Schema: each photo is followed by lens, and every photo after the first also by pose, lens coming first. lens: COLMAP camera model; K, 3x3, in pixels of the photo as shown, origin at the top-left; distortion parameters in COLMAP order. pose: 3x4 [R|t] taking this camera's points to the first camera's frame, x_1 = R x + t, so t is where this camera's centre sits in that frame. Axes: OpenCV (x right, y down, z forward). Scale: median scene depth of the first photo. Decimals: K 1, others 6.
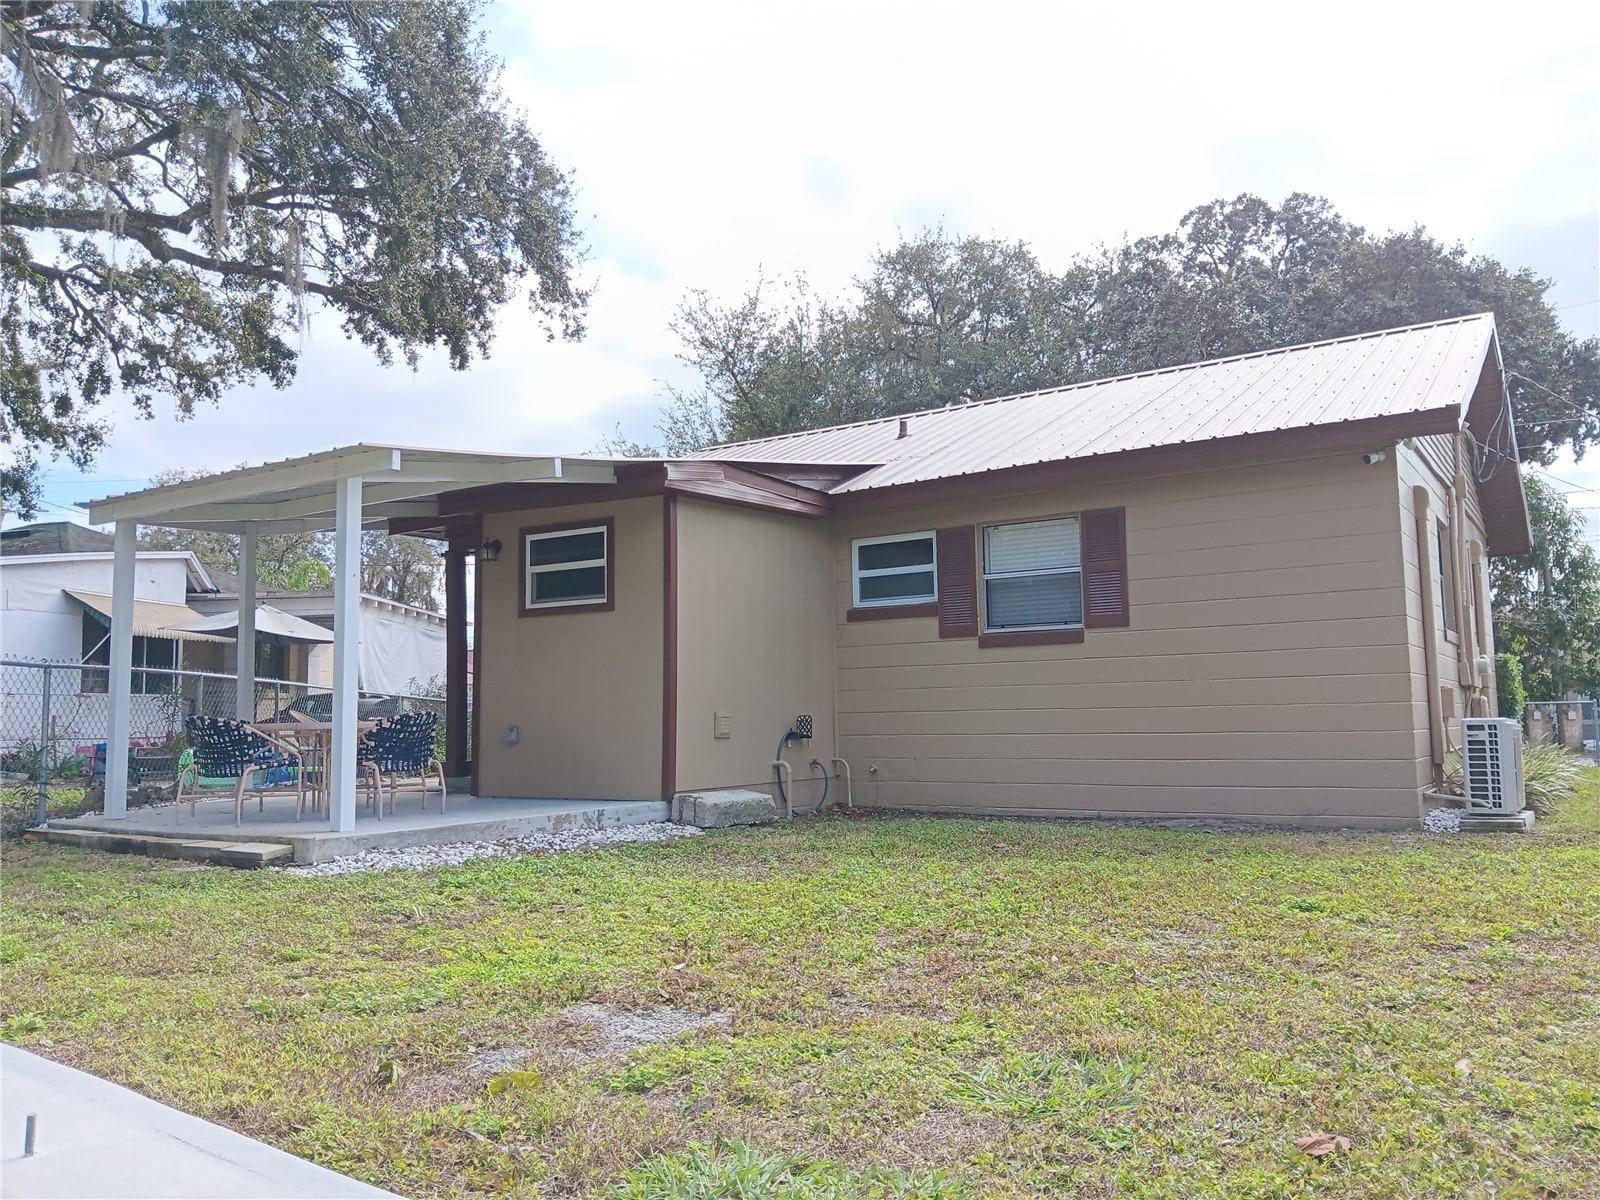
lens RADIAL K [[1245.2, 0, 796.5], [0, 1245.2, 612.6], [0, 0, 1]] dist [0.084628, -0.199055]
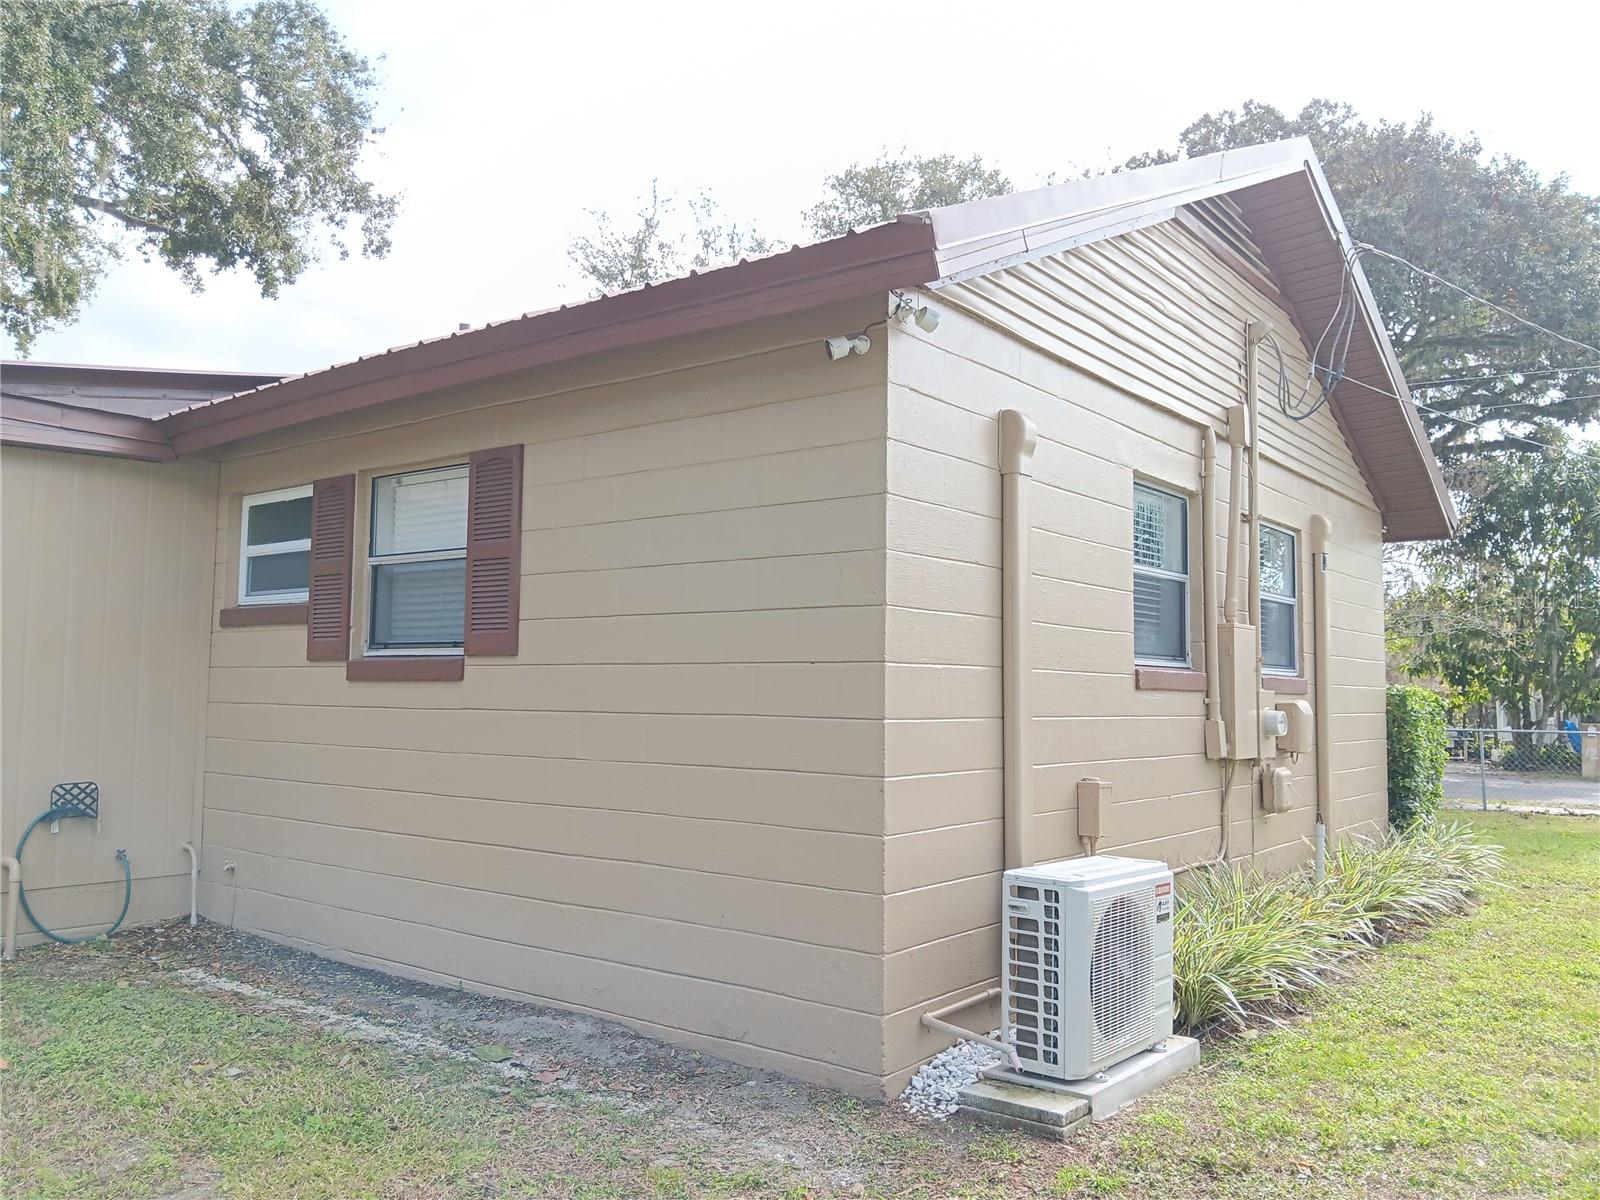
lens RADIAL K [[1199.6, 0, 867.1], [0, 1199.6, 600.6], [0, 0, 1]] dist [0.076044, -0.176376]
pose [[0.997031, 0.023490, -0.073335, 0.215394], [-0.022055, 0.999550, 0.020316, -0.013364], [0.073779, -0.018638, 0.997100, 0.219912]]
